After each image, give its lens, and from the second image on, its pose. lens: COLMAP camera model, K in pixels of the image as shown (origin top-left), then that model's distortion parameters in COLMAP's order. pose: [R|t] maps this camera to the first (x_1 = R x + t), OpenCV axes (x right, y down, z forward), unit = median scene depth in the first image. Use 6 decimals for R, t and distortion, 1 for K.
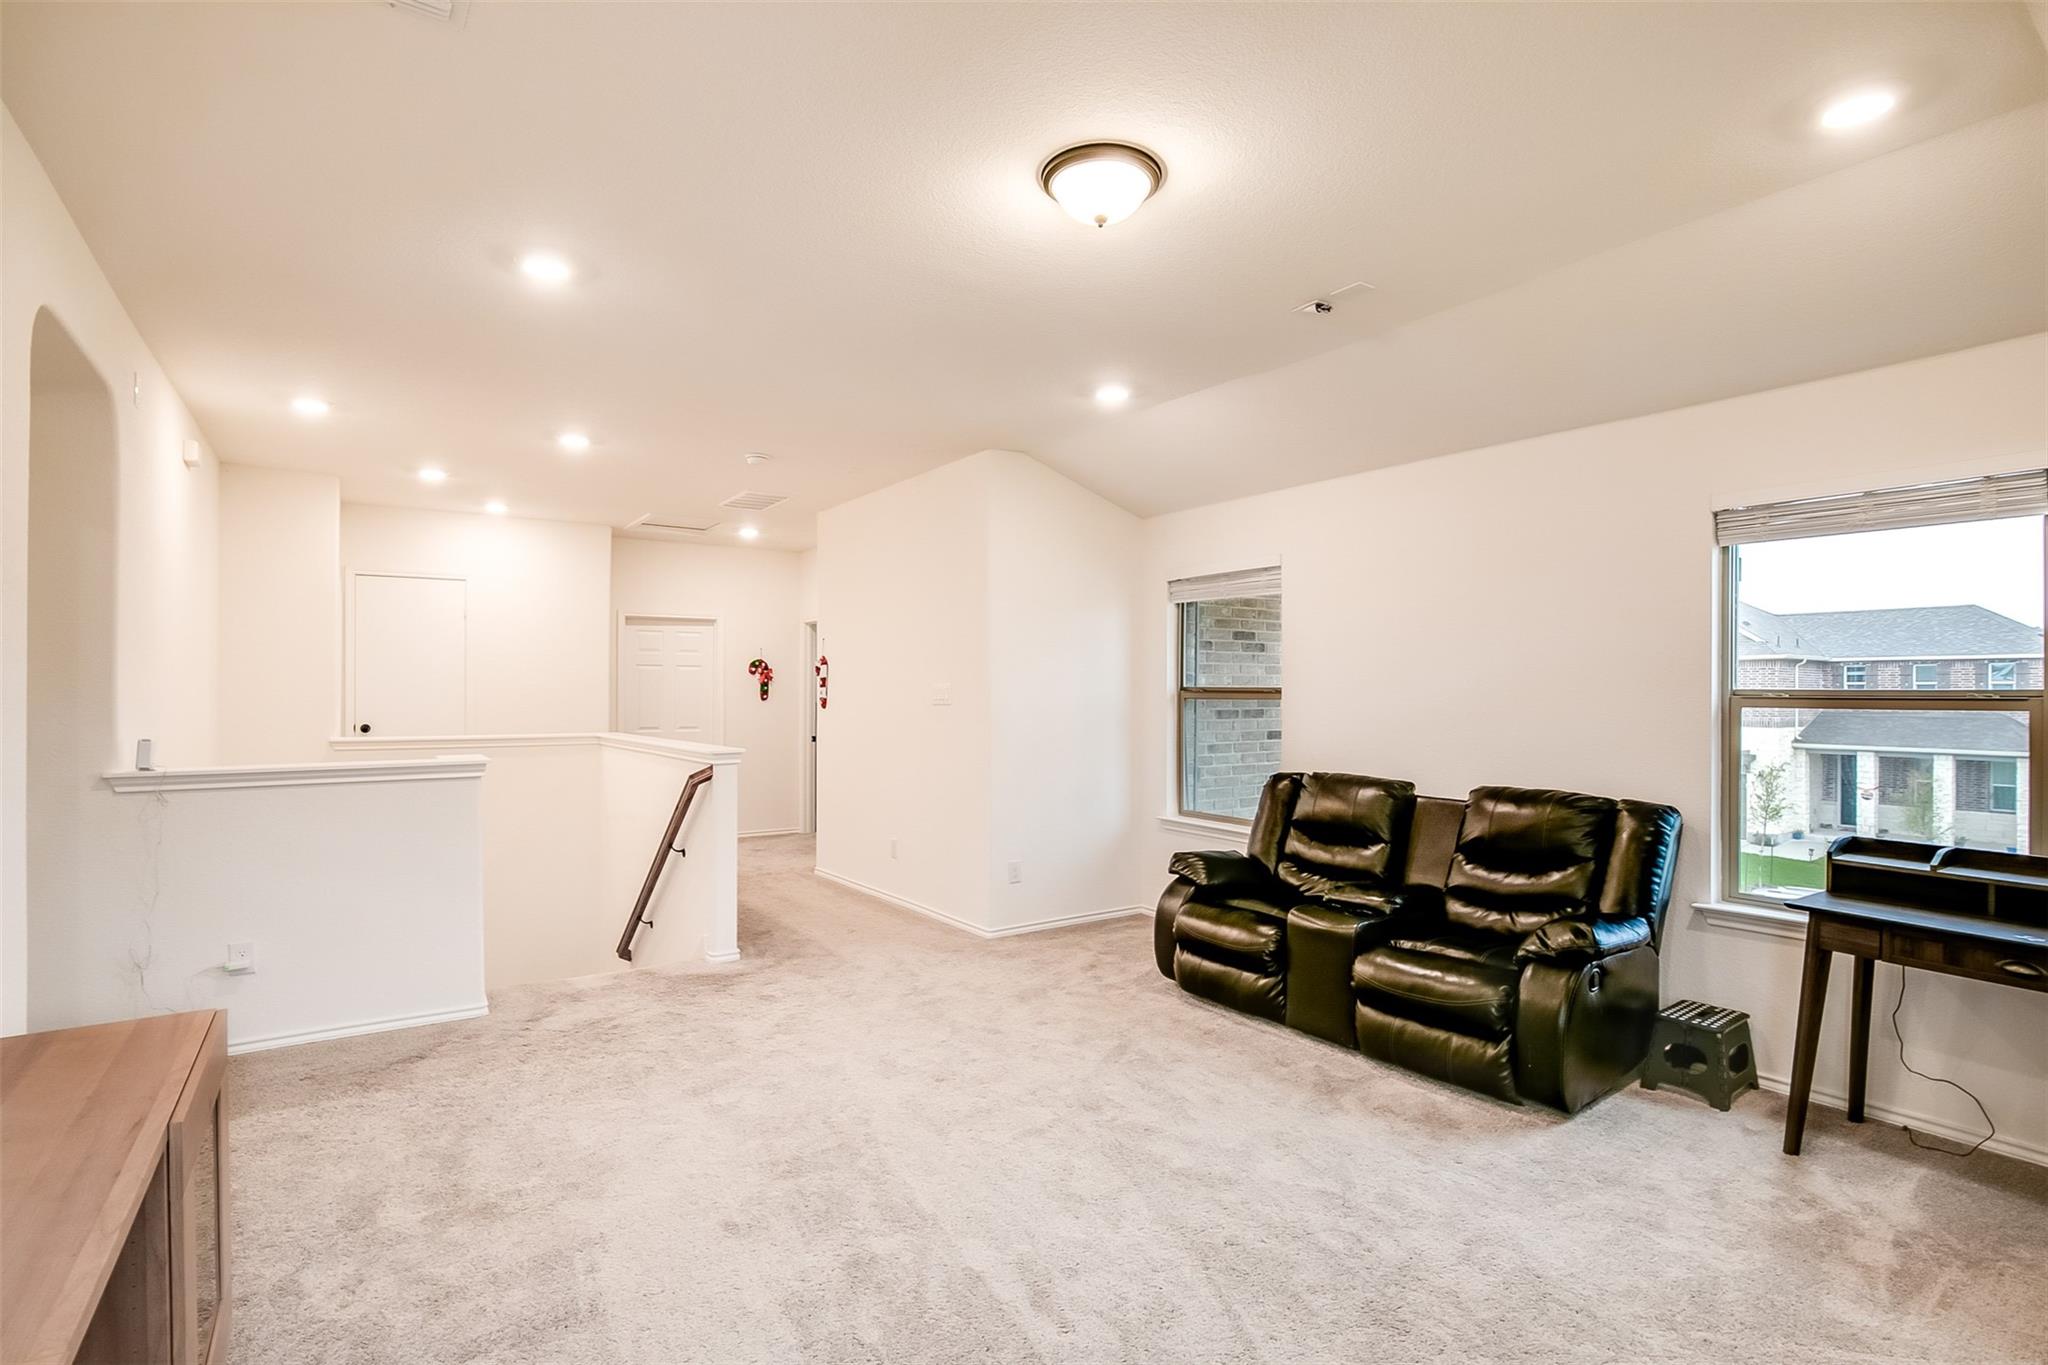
lens RADIAL K [[984.2, 0, 1027.2], [0, 984.2, 688.8], [0, 0, 1]] dist [-0.009155, -0.000038]
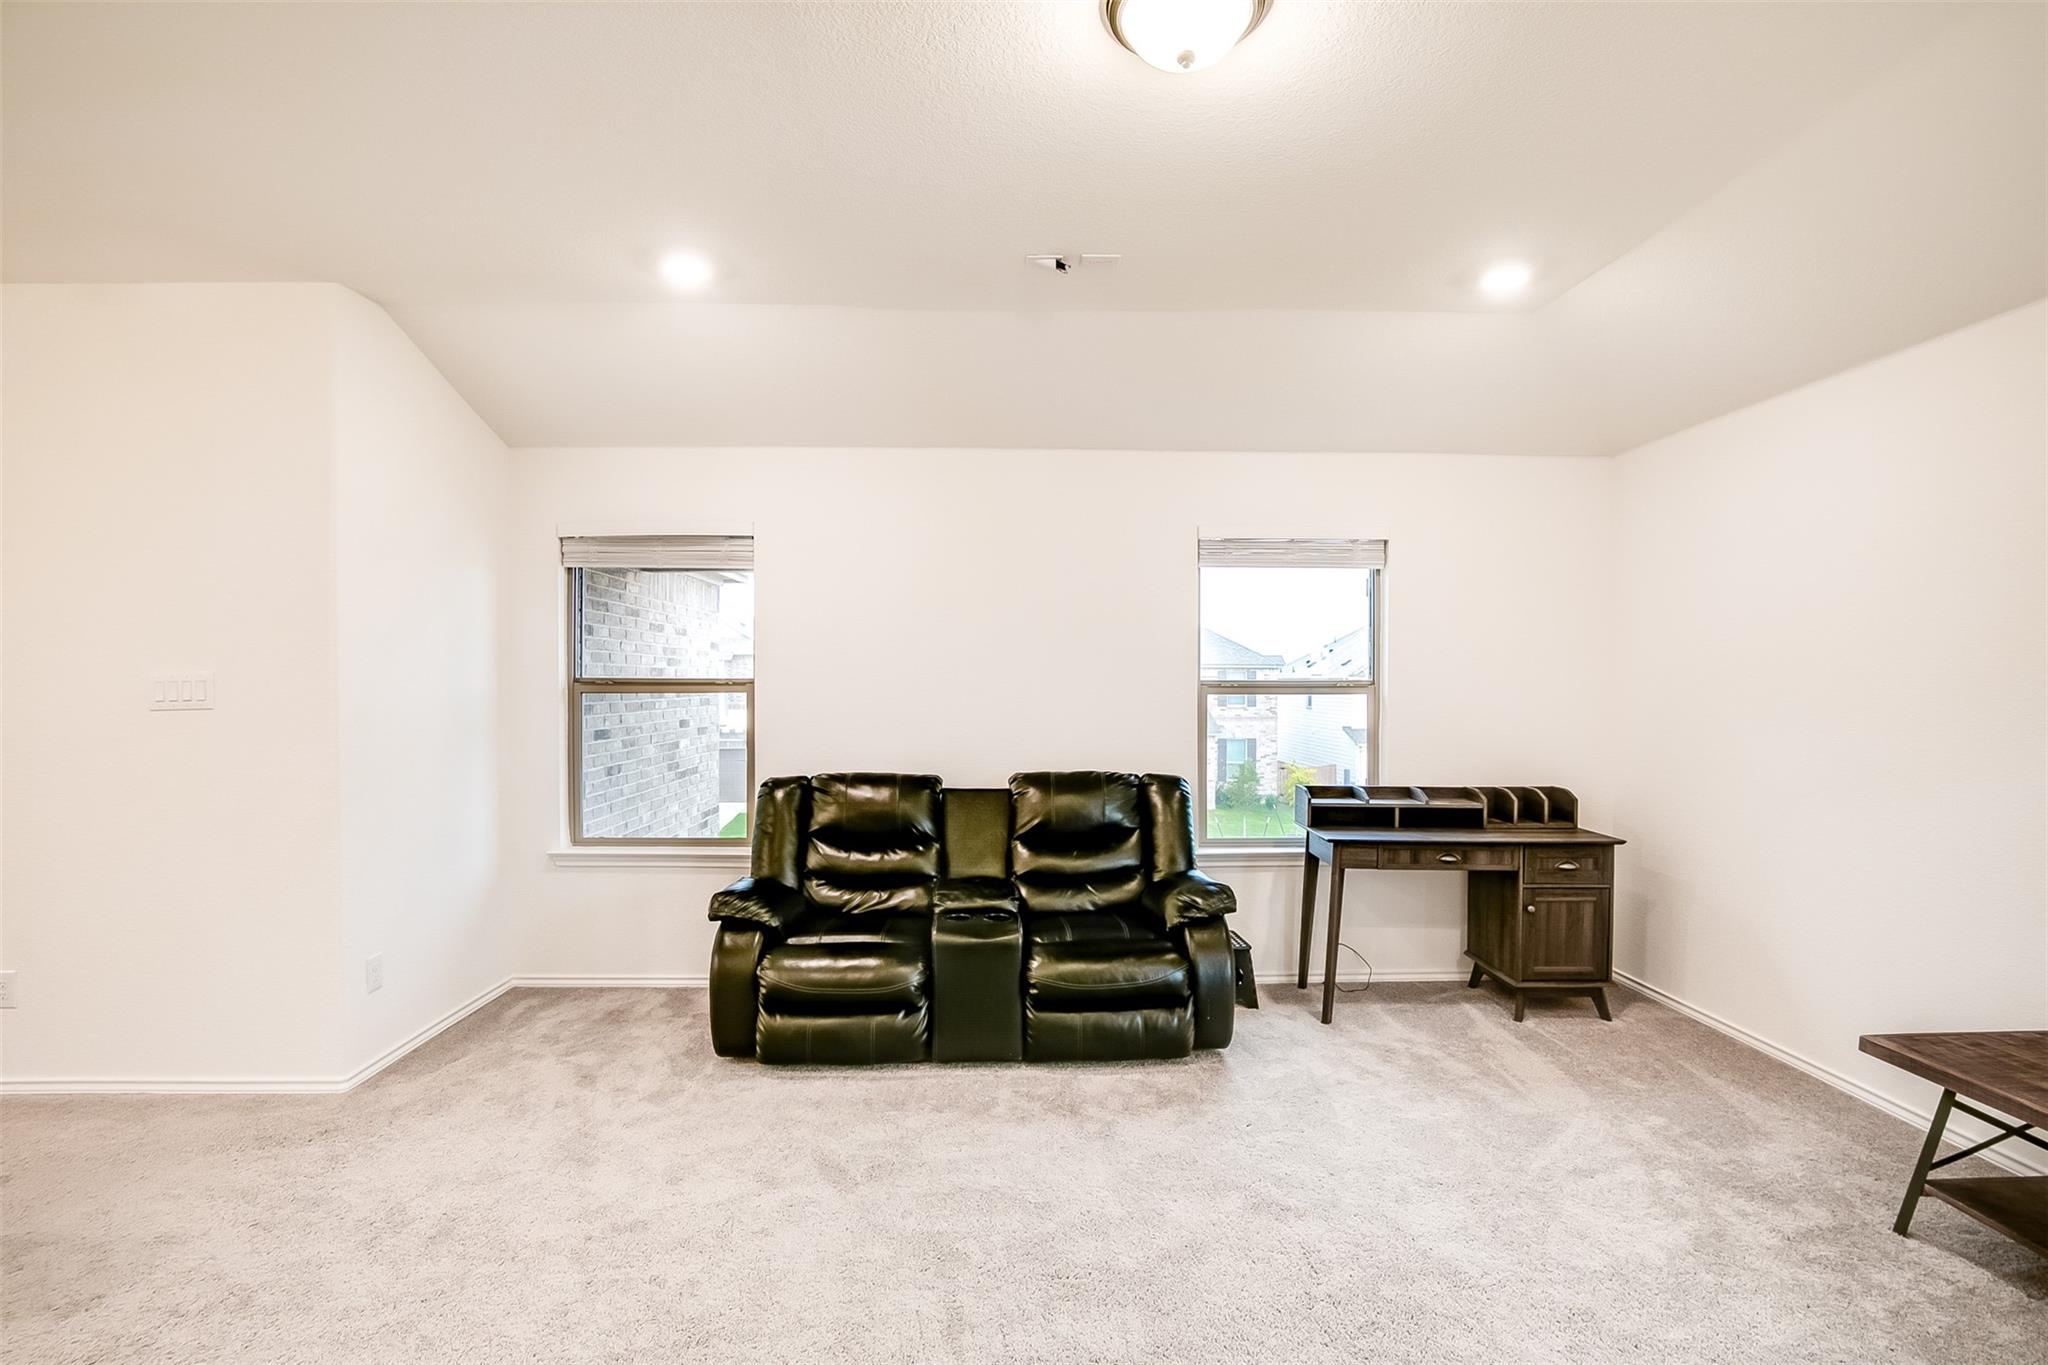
lens RADIAL K [[948.4, 0, 1021.5], [0, 948.4, 692.1], [0, 0, 1]] dist [-0.027176, 0.007672]
pose [[0.555611, -0.021578, 0.831162, -0.363192], [0.001816, 0.999692, 0.024739, -0.012352], [-0.831440, -0.012236, 0.555479, 0.422297]]
